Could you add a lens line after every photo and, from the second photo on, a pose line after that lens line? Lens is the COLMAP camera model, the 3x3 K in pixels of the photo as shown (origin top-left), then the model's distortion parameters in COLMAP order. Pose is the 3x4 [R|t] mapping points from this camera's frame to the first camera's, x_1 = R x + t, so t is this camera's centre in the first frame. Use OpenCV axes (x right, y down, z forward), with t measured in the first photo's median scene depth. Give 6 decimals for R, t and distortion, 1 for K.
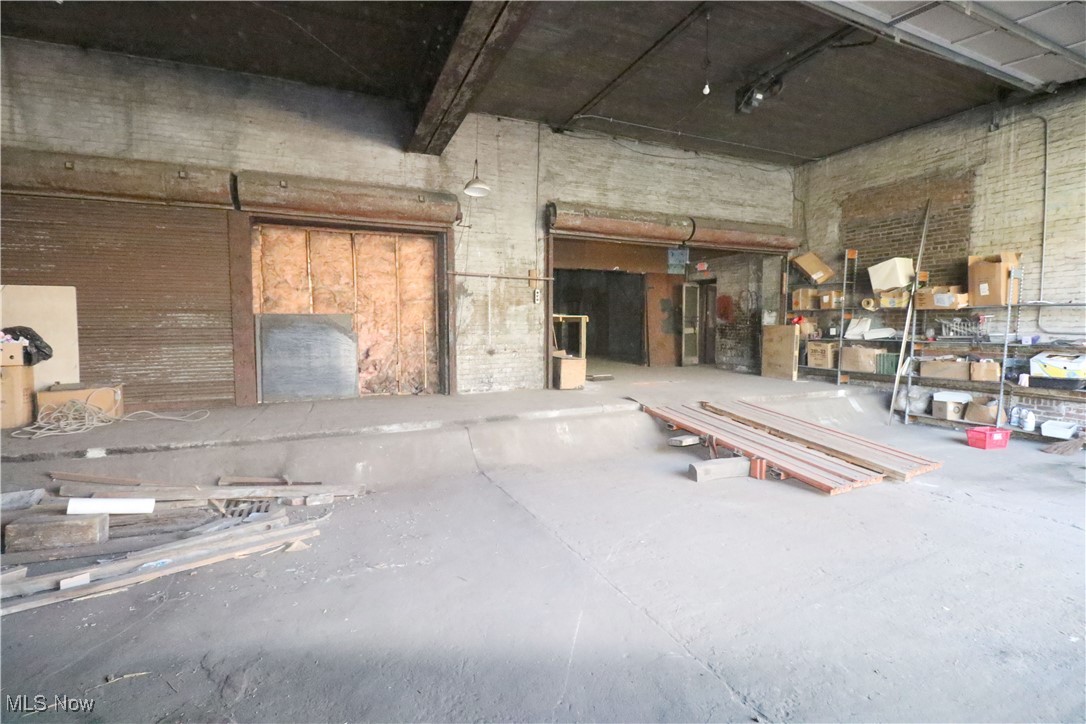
lens RADIAL K [[495.0, 0, 542.6], [0, 495.0, 348.6], [0, 0, 1]] dist [-0.022375, -0.000252]
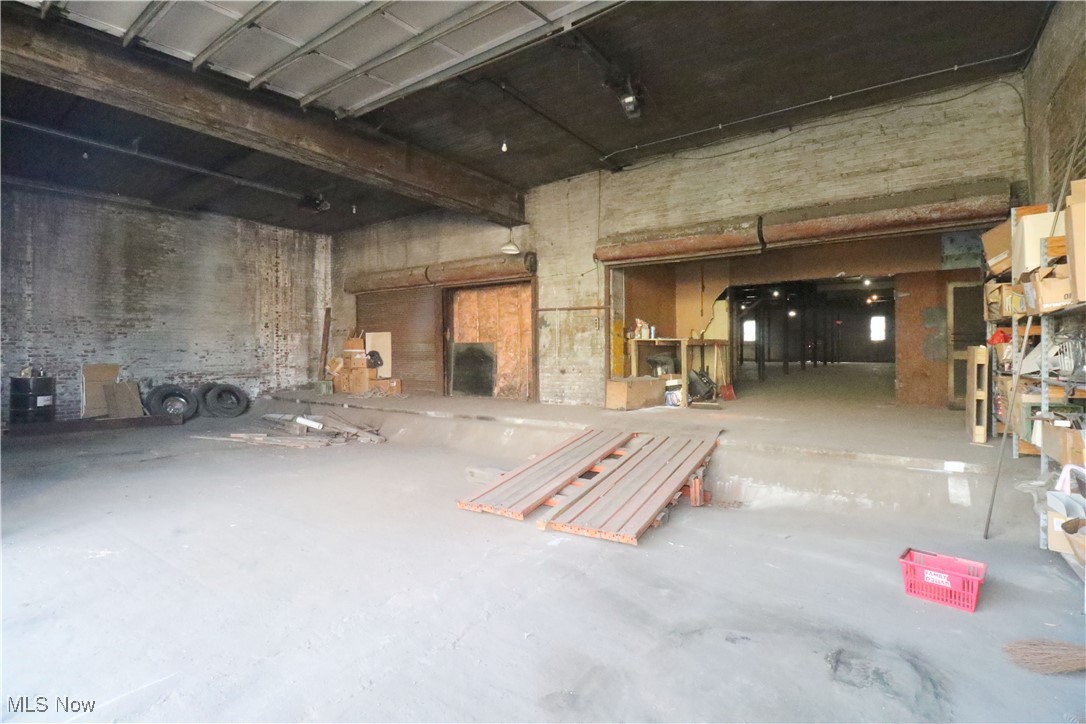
lens RADIAL K [[495.0, 0, 542.6], [0, 495.0, 348.6], [0, 0, 1]] dist [-0.022375, -0.000252]
pose [[0.525339, -0.003604, -0.850886, 0.893391], [-0.032520, 0.999175, -0.024310, -0.017575], [0.850272, 0.040441, 0.524788, 0.314586]]
